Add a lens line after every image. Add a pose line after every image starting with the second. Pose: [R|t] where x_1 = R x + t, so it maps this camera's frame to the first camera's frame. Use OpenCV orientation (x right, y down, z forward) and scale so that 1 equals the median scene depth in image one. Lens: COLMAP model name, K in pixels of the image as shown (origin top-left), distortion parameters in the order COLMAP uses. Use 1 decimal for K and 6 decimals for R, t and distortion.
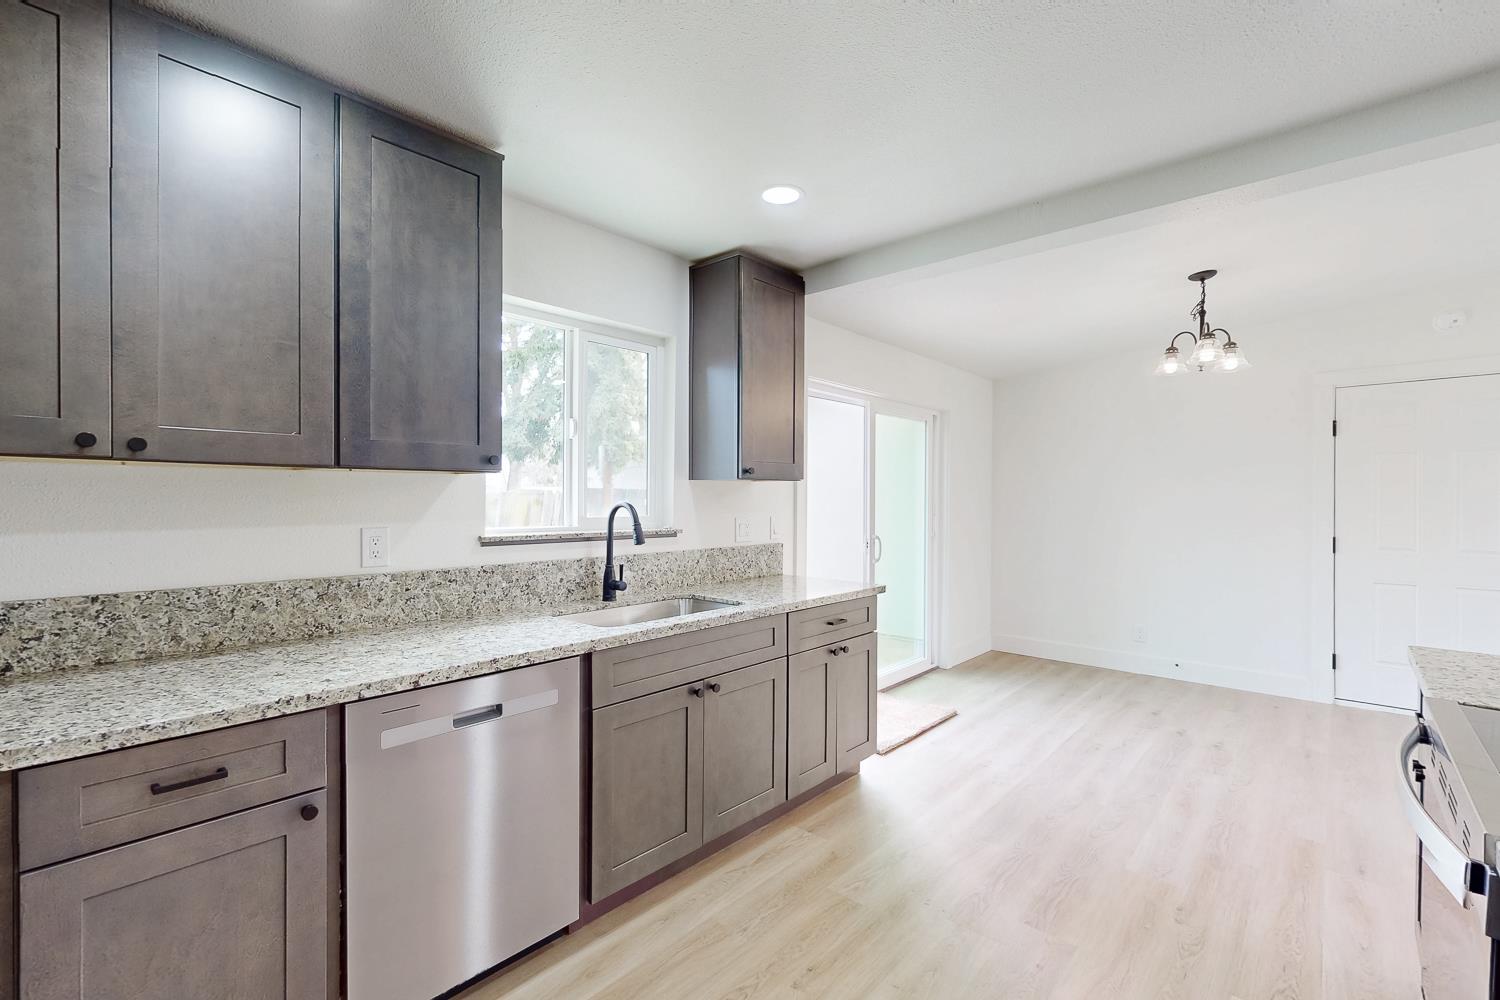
lens RADIAL K [[656.1, 0, 750.8], [0, 656.1, 502.9], [0, 0, 1]] dist [0.004030, -0.000614]
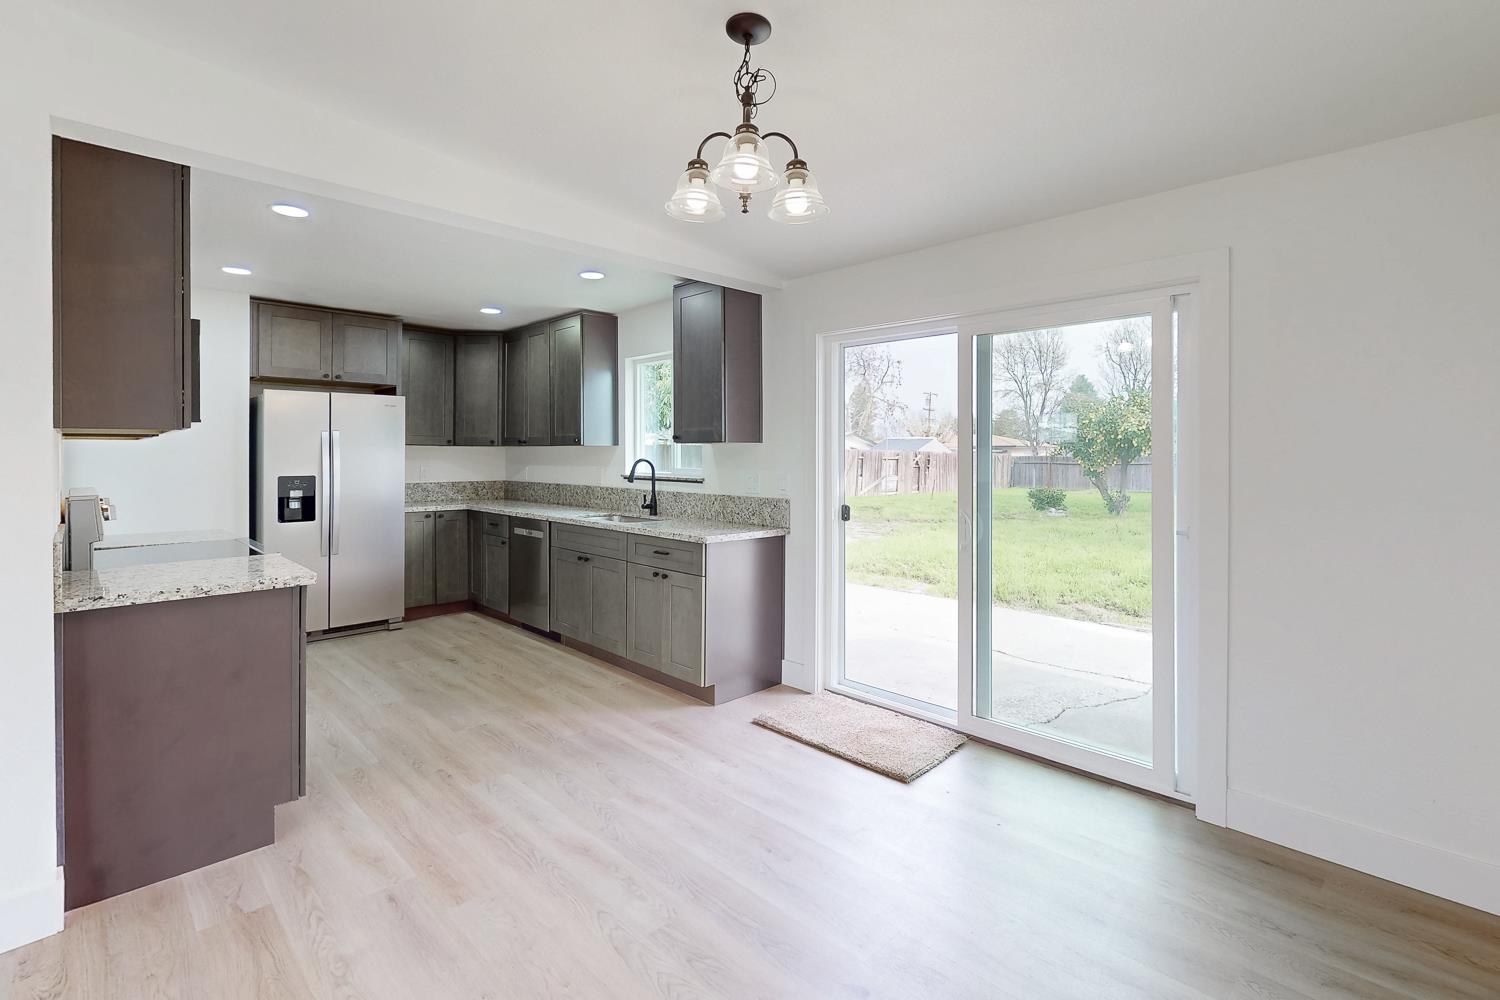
lens RADIAL K [[684.3, 0, 723.7], [0, 684.3, 455.4], [0, 0, 1]] dist [-0.008699, 0.001953]
pose [[-0.081817, -0.005842, -0.996630, 1.674857], [-0.014648, 0.999882, -0.004658, -0.004926], [0.996540, 0.014217, -0.081893, 1.413224]]
